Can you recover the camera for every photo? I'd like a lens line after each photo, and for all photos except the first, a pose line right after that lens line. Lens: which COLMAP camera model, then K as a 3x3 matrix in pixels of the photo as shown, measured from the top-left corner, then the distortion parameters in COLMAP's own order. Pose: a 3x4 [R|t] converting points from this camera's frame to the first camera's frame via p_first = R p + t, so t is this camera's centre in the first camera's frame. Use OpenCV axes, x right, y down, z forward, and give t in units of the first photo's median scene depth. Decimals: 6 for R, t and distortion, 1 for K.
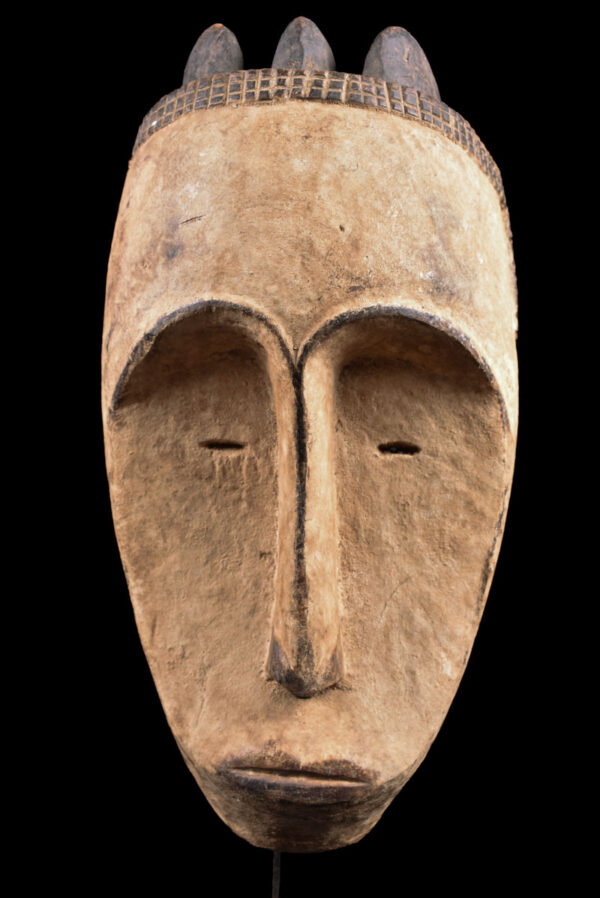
lens RADIAL K [[917.5, 0, 297.3], [0, 917.5, 448.9], [0, 0, 1]] dist [-0.077404, 0.000000]
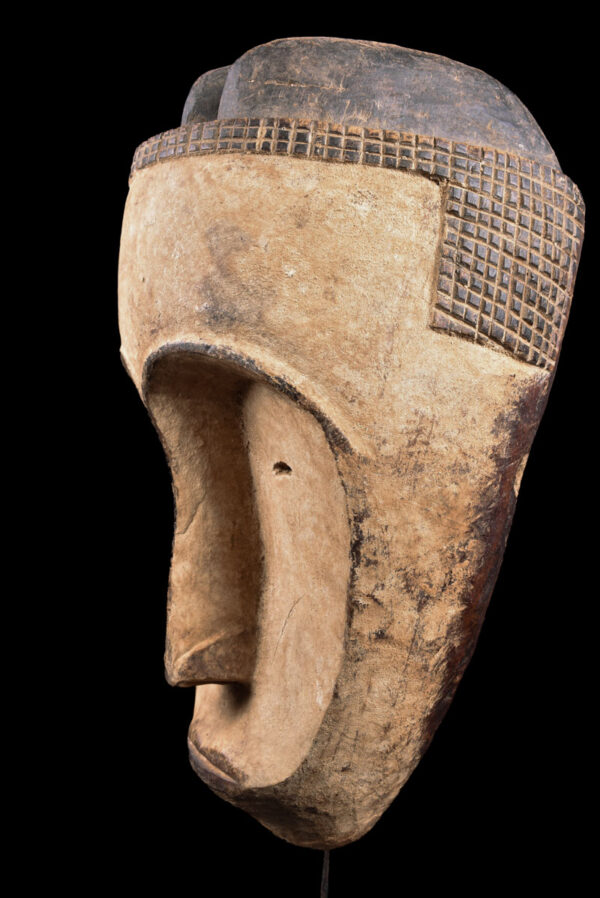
lens RADIAL K [[917.5, 0, 296.0], [0, 917.5, 449.5], [0, 0, 1]] dist [-0.077404, 0.000000]
pose [[0.531978, 0.000180, -0.846758, 1.005693], [0.039396, 0.998912, 0.024963, -0.047589], [0.845841, -0.046638, 0.531392, 0.497472]]
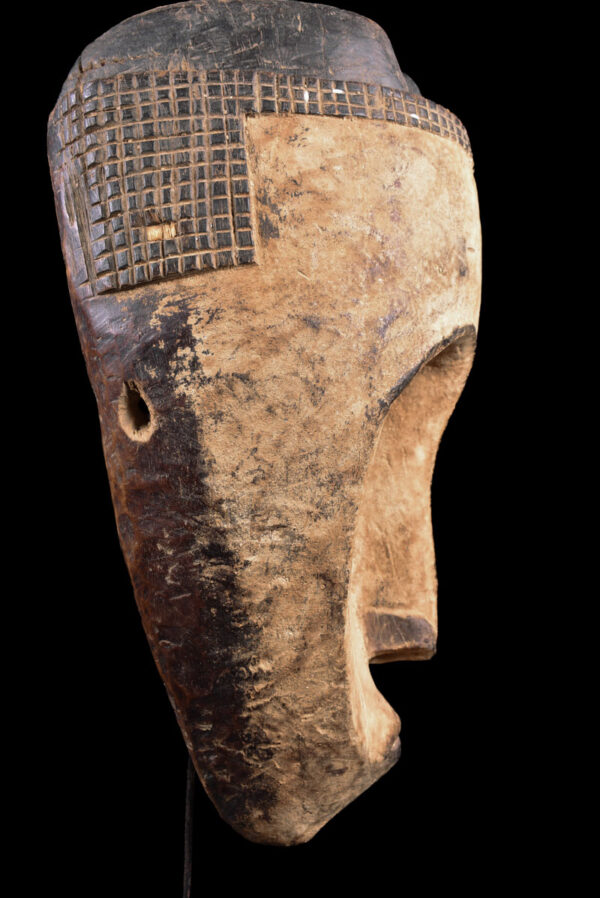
lens RADIAL K [[917.5, 0, 299.1], [0, 917.5, 449.5], [0, 0, 1]] dist [-0.077404, 0.000000]
pose [[-0.011592, 0.022795, 0.999673, -1.146951], [-0.065522, 0.997574, -0.023507, 0.030933], [-0.997784, -0.065773, -0.010070, 1.132357]]
